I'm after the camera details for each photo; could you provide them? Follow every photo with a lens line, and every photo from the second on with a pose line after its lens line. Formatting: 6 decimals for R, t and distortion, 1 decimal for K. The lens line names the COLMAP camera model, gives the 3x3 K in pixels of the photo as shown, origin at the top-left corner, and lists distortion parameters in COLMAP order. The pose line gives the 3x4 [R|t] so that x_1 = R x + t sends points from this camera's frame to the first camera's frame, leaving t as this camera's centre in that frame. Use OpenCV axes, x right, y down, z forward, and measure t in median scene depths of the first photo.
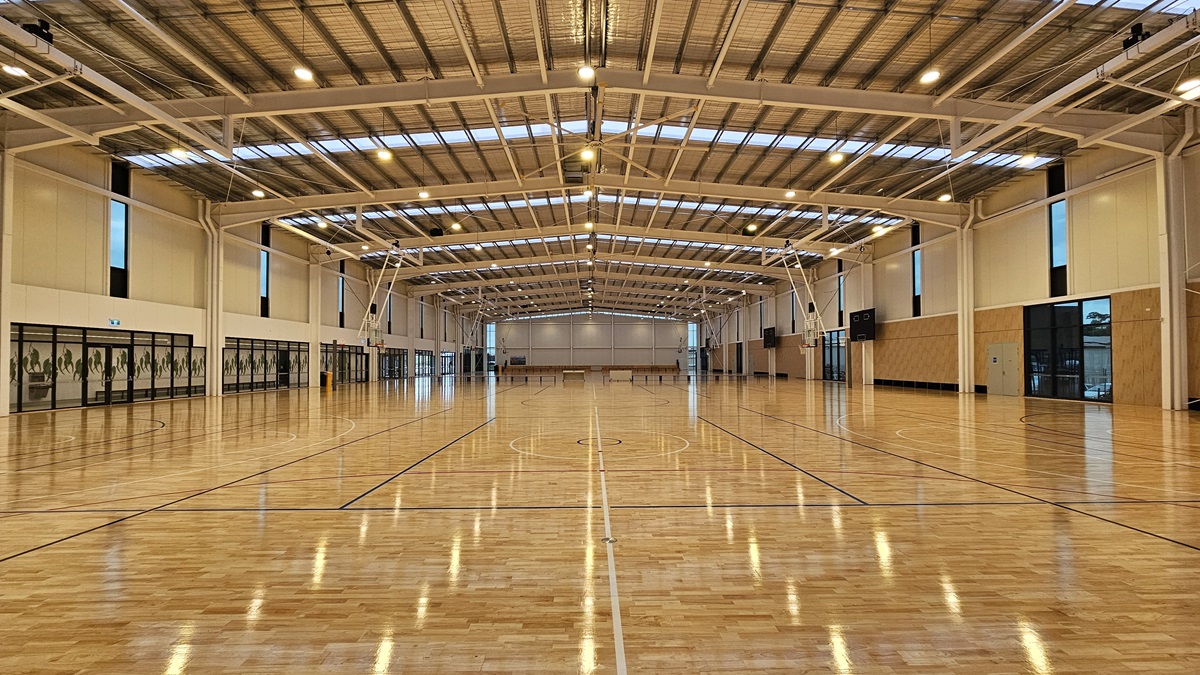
lens RADIAL K [[489.2, 0, 605.9], [0, 489.2, 352.1], [0, 0, 1]] dist [-0.000090, 0.000568]
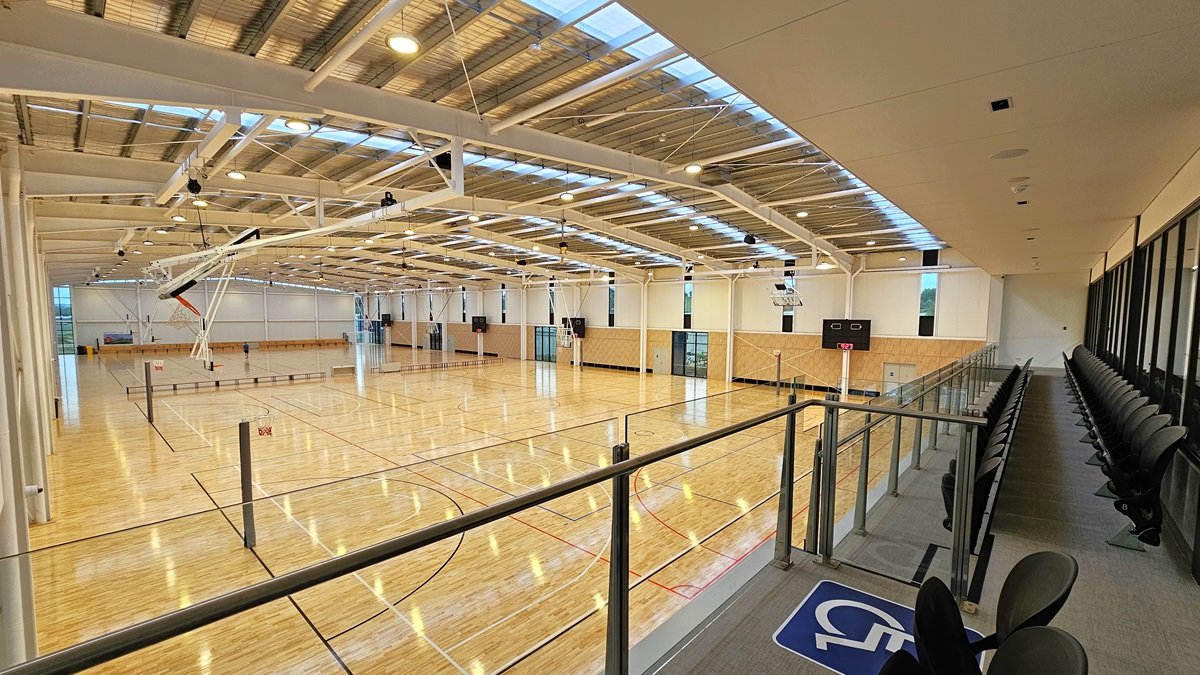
lens RADIAL K [[489.2, 0, 595.2], [0, 489.2, 353.3], [0, 0, 1]] dist [-0.000090, 0.000568]
pose [[0.694523, -0.051390, 0.717633, -0.830267], [-0.022961, 0.995355, 0.093499, -0.183117], [-0.719104, -0.081415, 0.690116, -0.180960]]
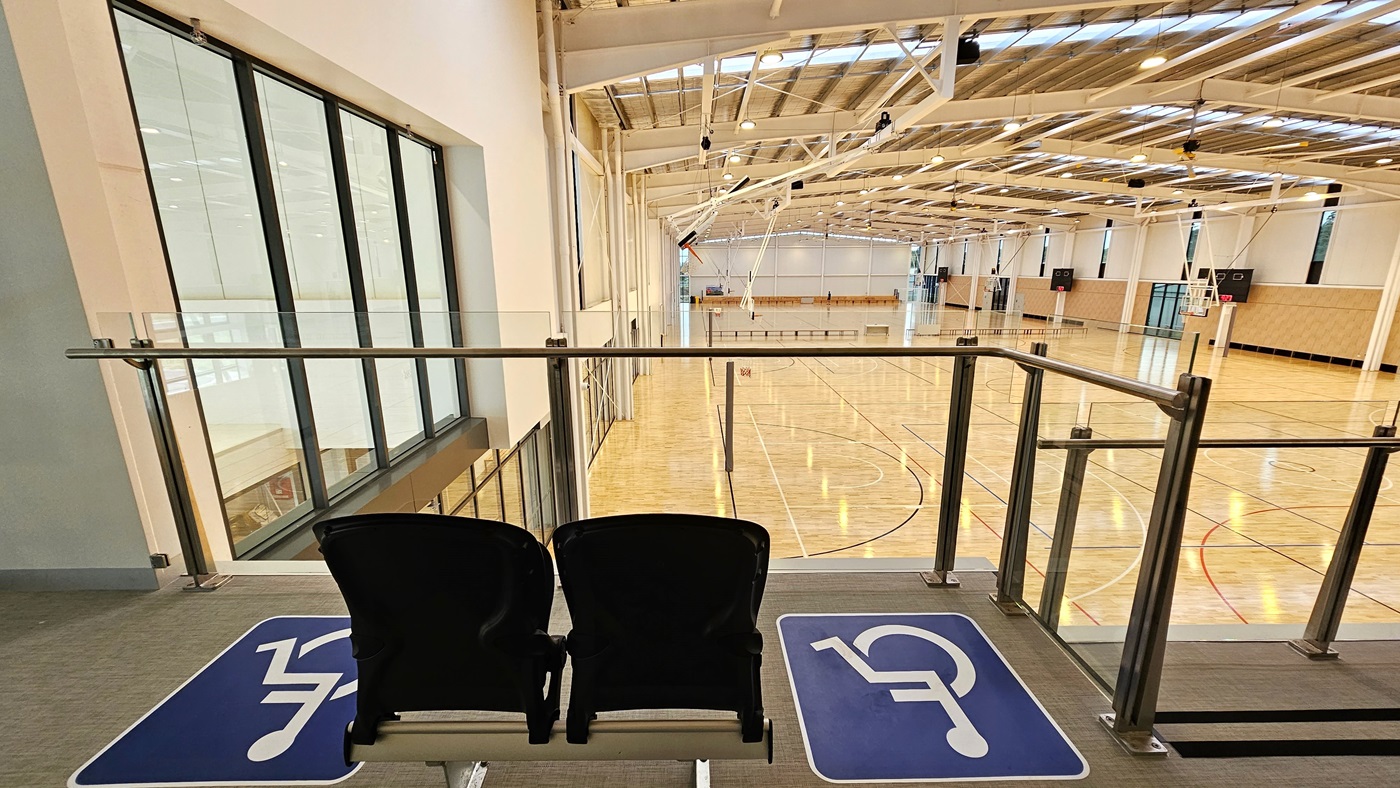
lens RADIAL K [[572.2, 0, 701.7], [0, 572.2, 415.0], [0, 0, 1]] dist [-0.003108, -0.000496]
pose [[0.999904, -0.000350, -0.013864, -0.742891], [0.004070, 0.963079, 0.269188, -0.175173], [0.013258, -0.269219, 0.962988, -0.229708]]
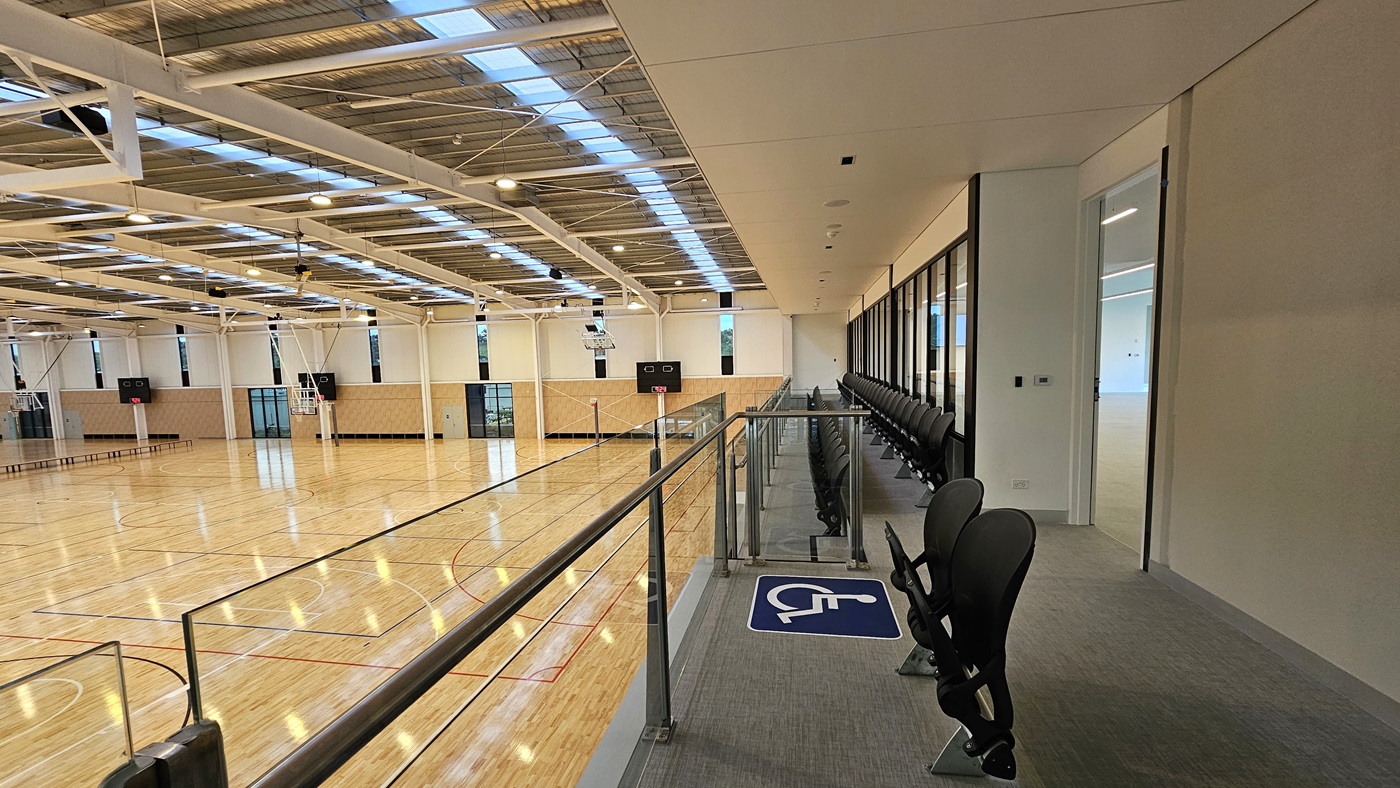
lens RADIAL K [[572.2, 0, 696.9], [0, 572.2, 411.7], [0, 0, 1]] dist [-0.003108, -0.000496]
pose [[0.207588, -0.093656, 0.973723, -0.856880], [0.006252, 0.995513, 0.094419, -0.175801], [-0.978196, -0.013512, 0.207242, -0.158191]]
